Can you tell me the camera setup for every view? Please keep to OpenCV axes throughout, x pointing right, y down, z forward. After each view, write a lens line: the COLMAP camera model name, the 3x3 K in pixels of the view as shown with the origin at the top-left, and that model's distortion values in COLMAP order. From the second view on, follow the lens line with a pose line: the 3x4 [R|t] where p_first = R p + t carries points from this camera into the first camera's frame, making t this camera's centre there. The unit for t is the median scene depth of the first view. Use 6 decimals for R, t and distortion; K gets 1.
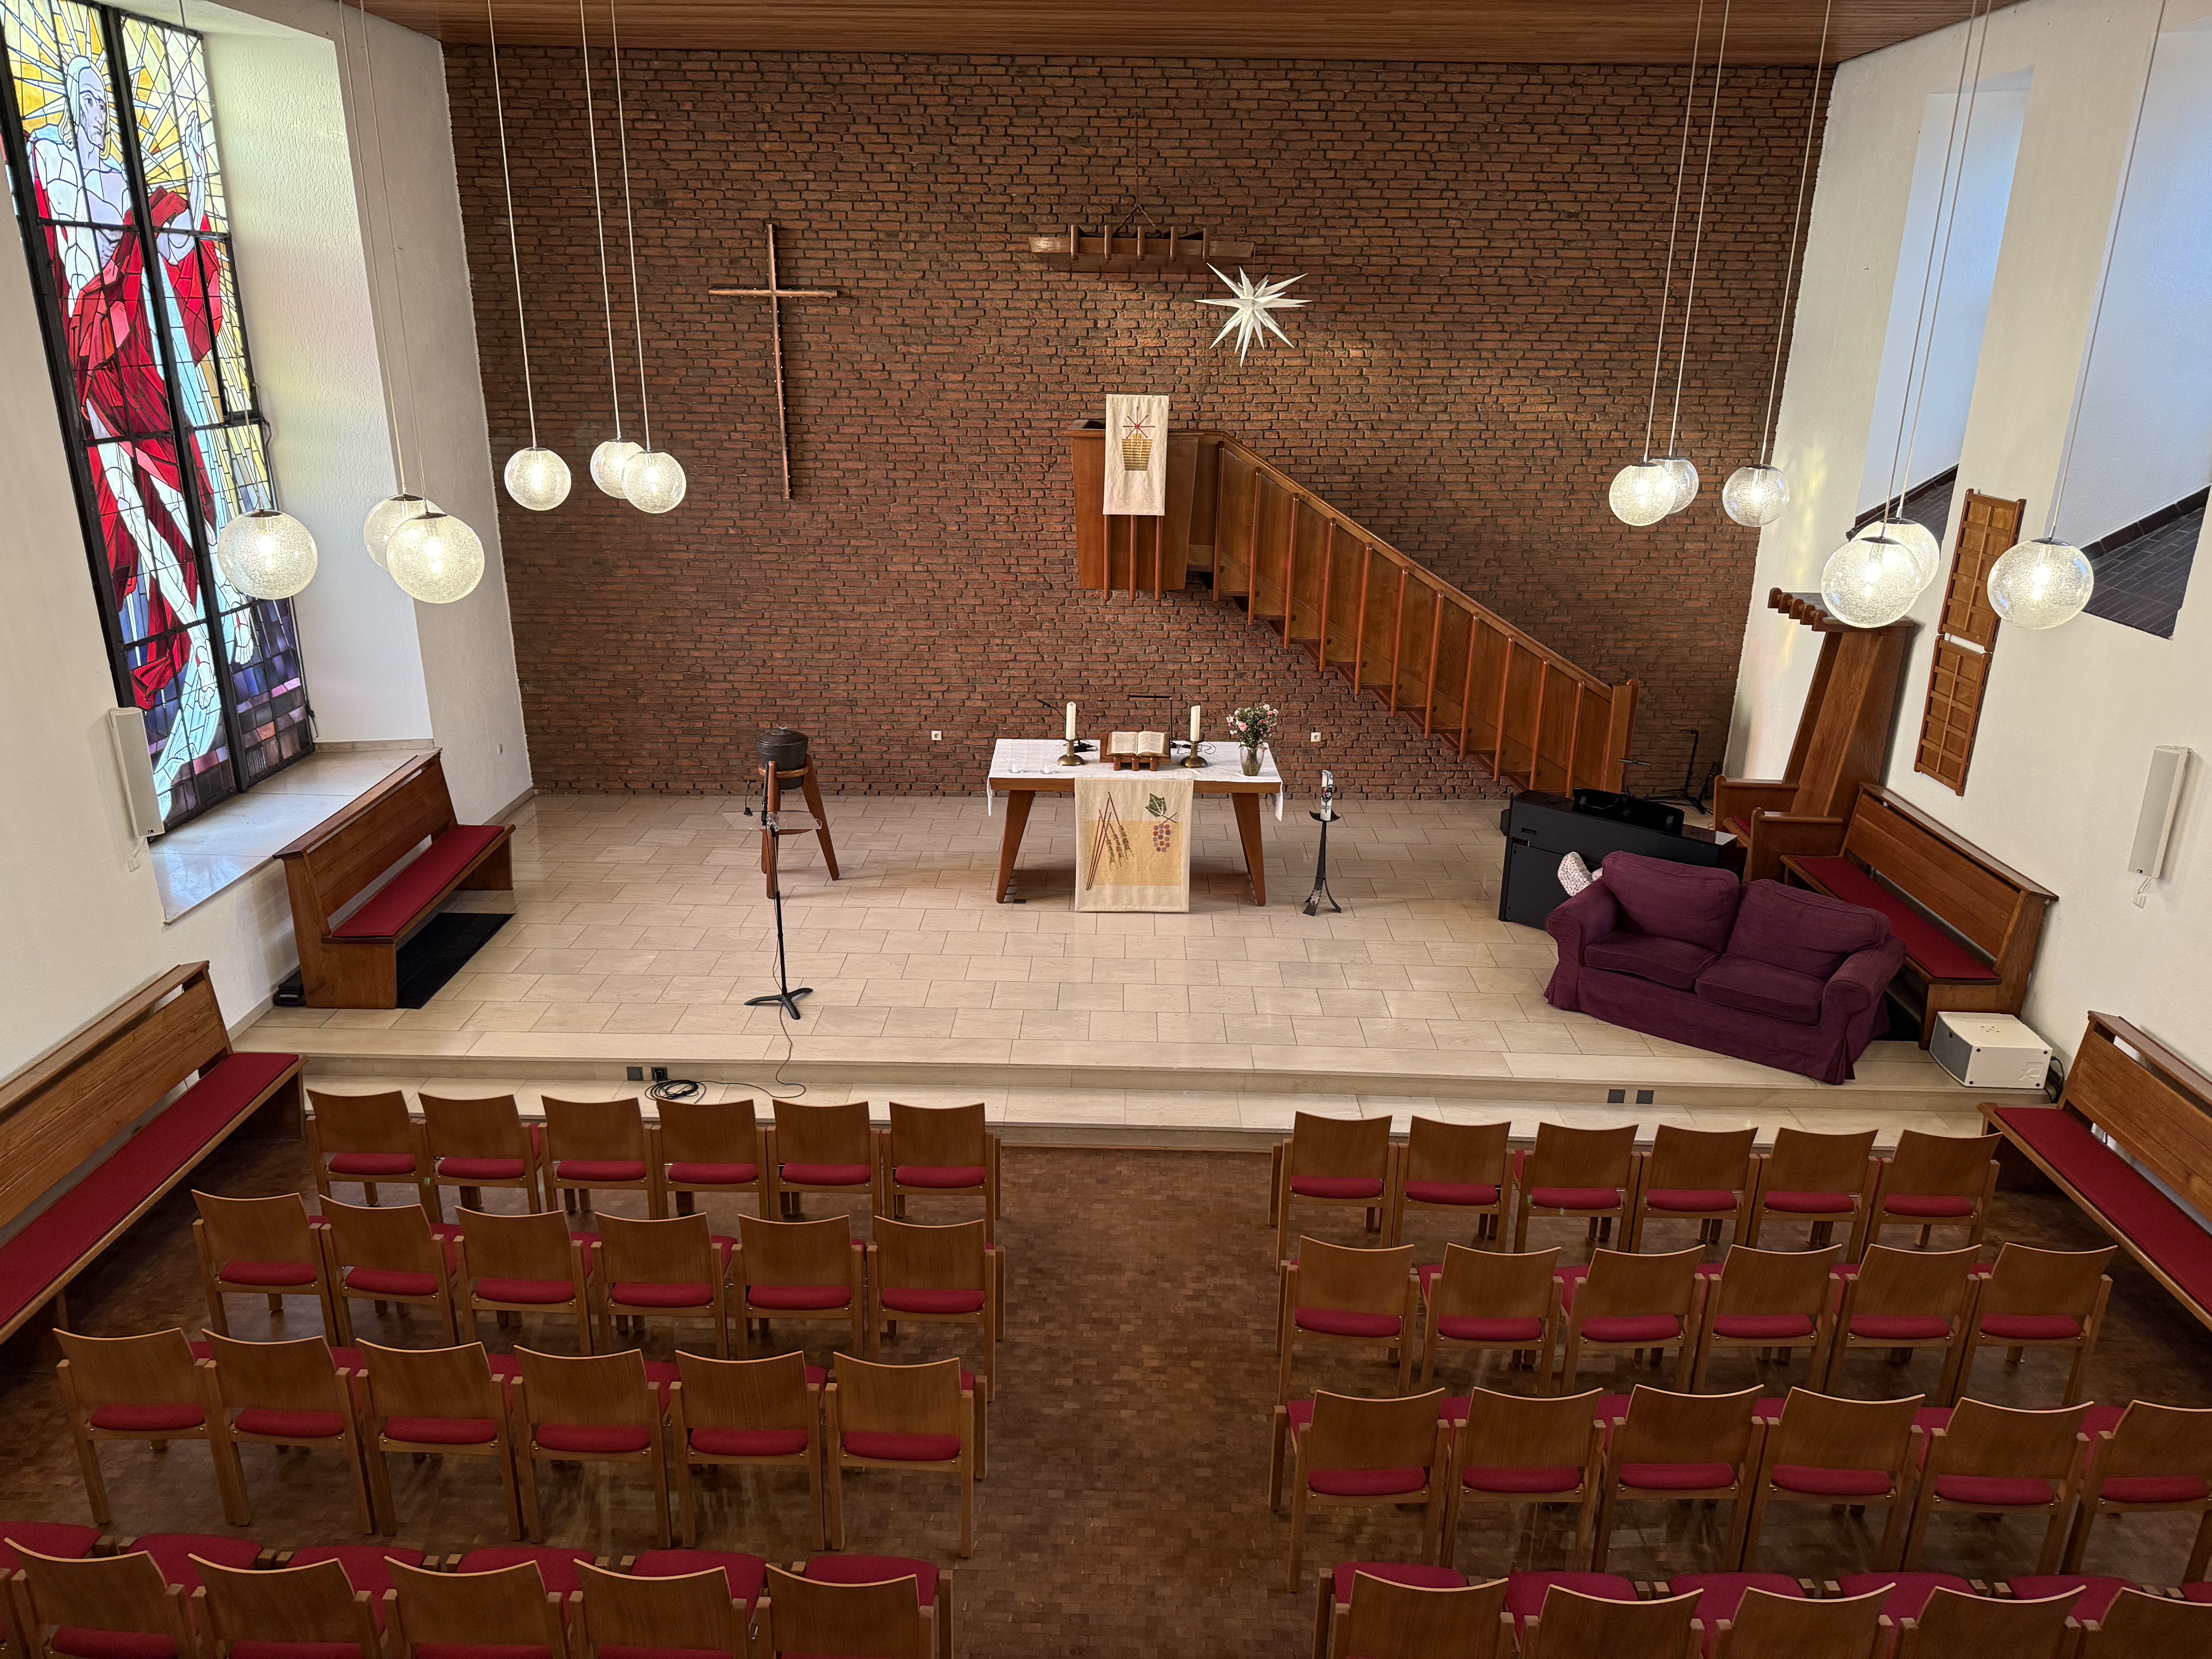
lens RADIAL K [[1549.7, 0, 1103.5], [0, 1549.7, 833.9], [0, 0, 1]] dist [0.056428, -0.071691]
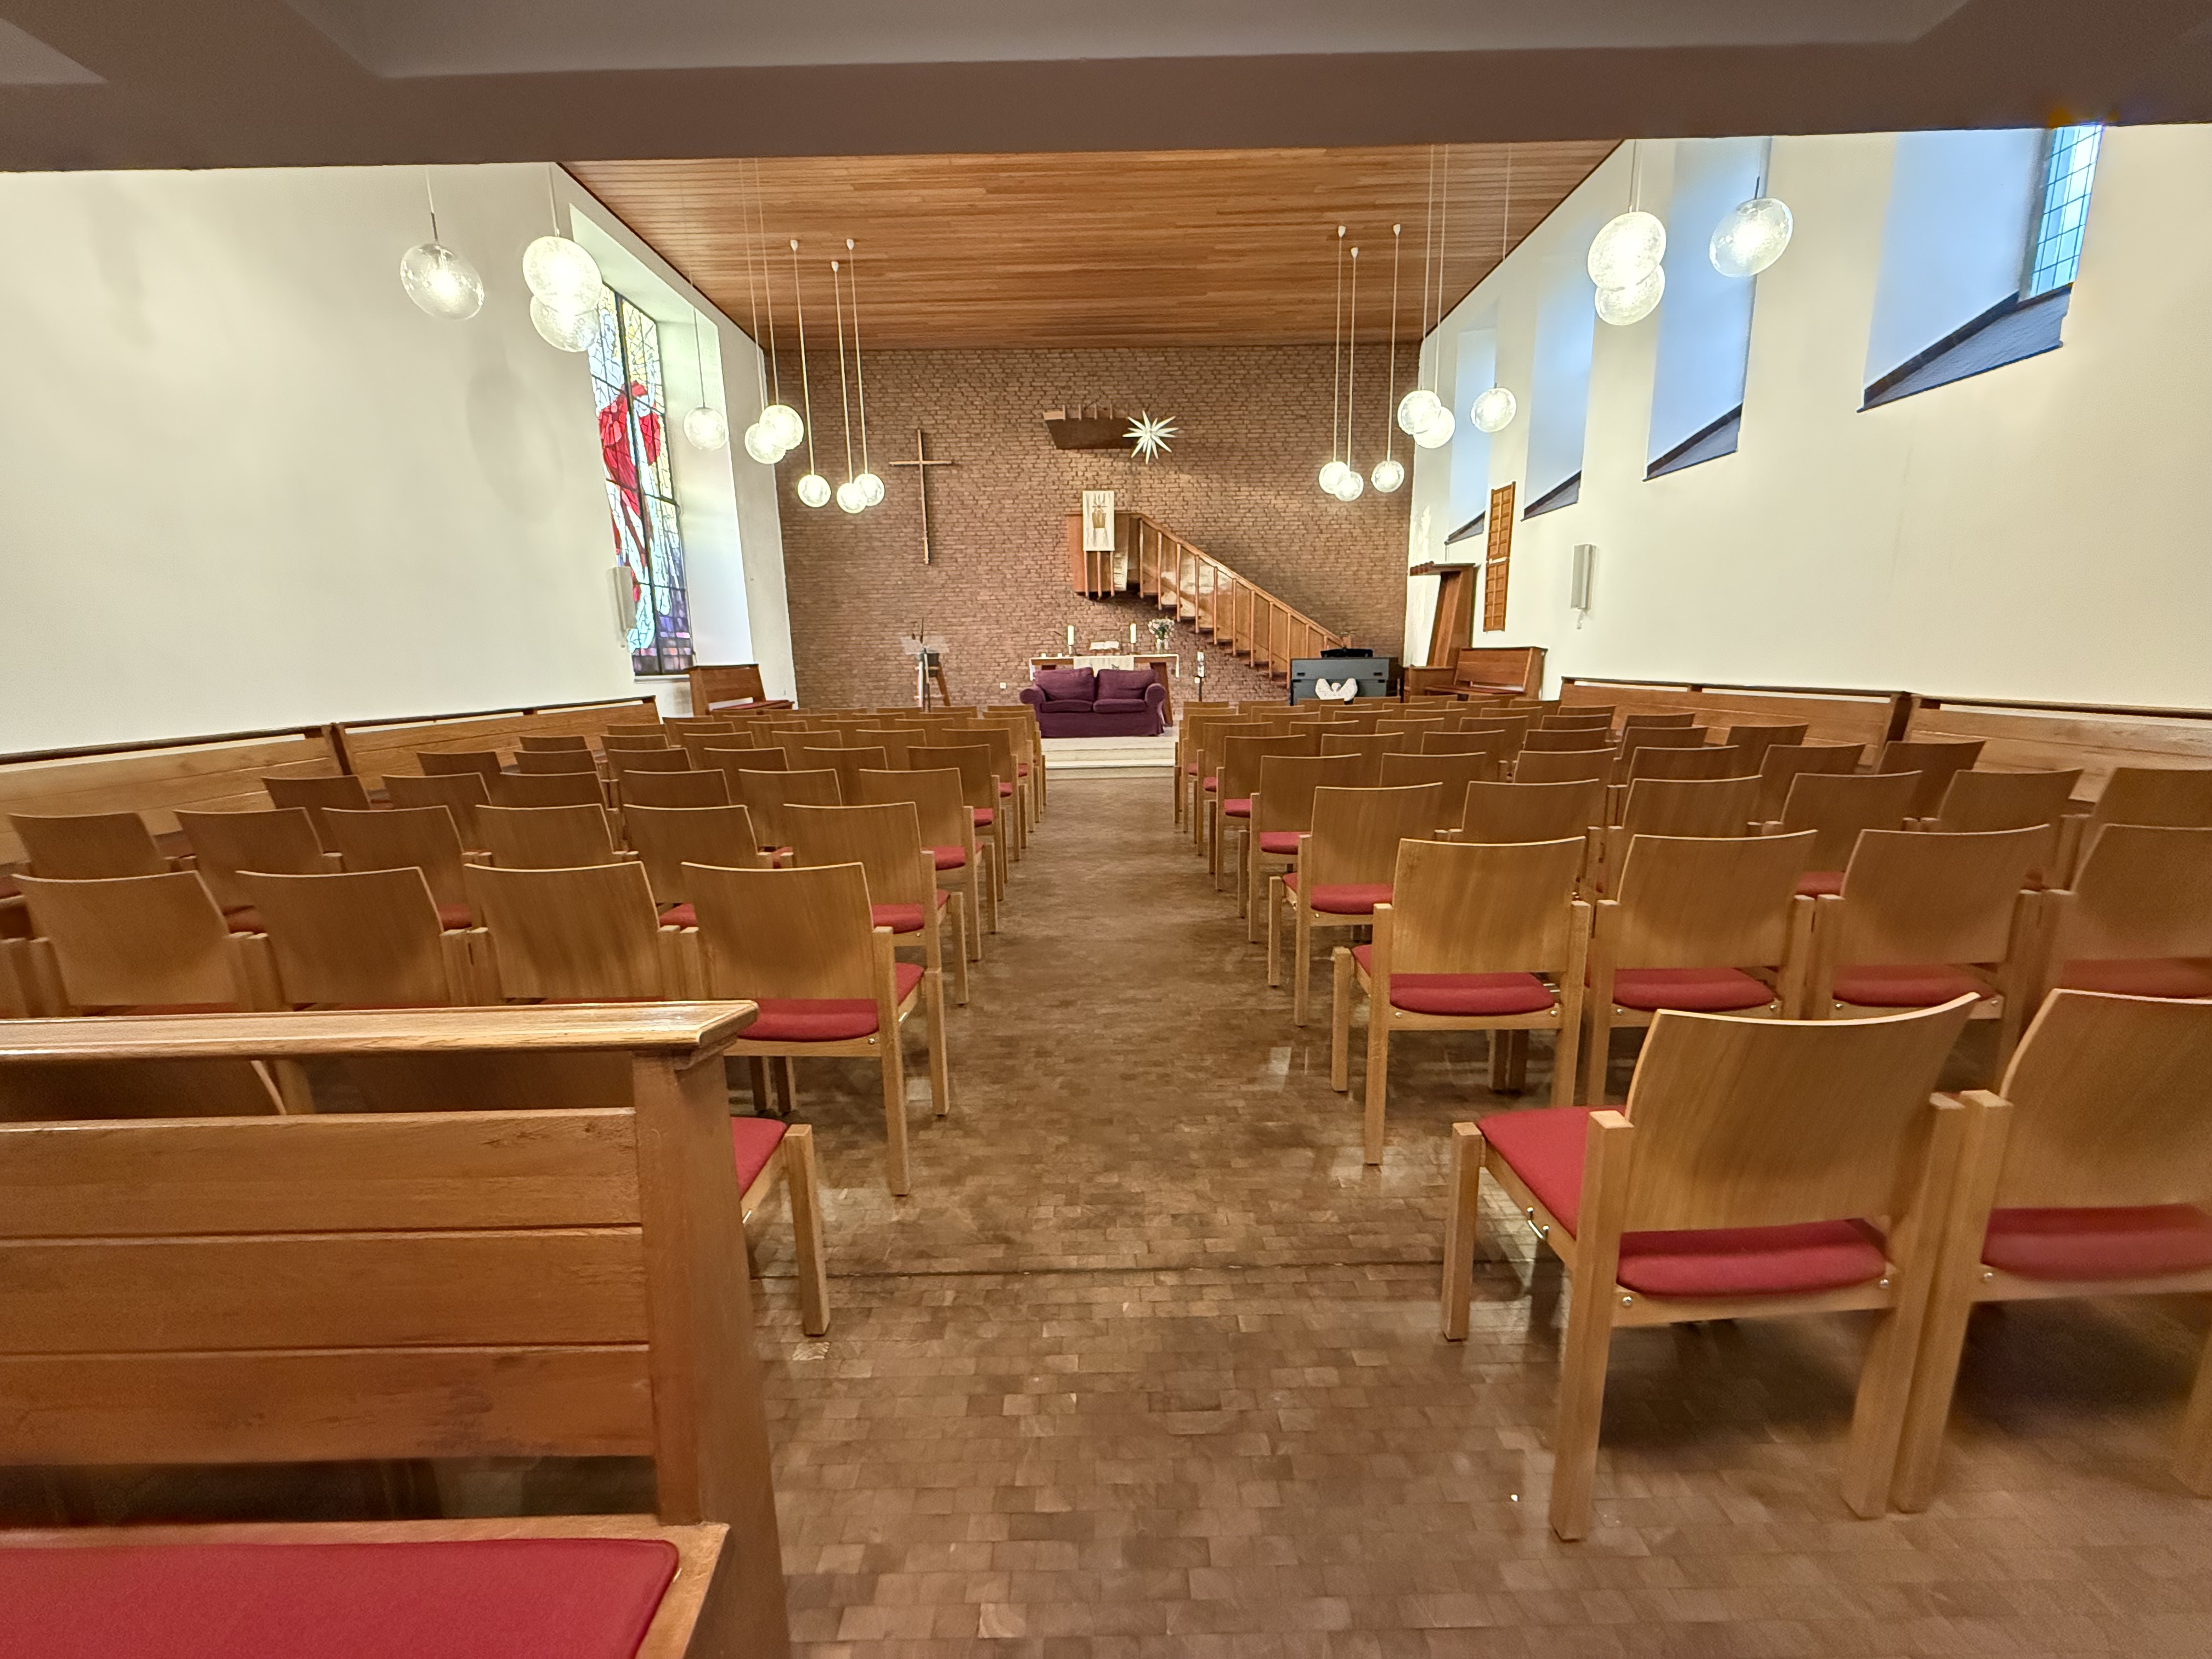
lens RADIAL K [[880.2, 0, 1103.9], [0, 880.2, 823.4], [0, 0, 1]] dist [-0.003761, 0.001292]
pose [[0.999158, -0.037864, 0.015813, -0.005735], [0.039682, 0.989713, -0.137454, 0.308892], [-0.010446, 0.137965, 0.990382, -0.090941]]
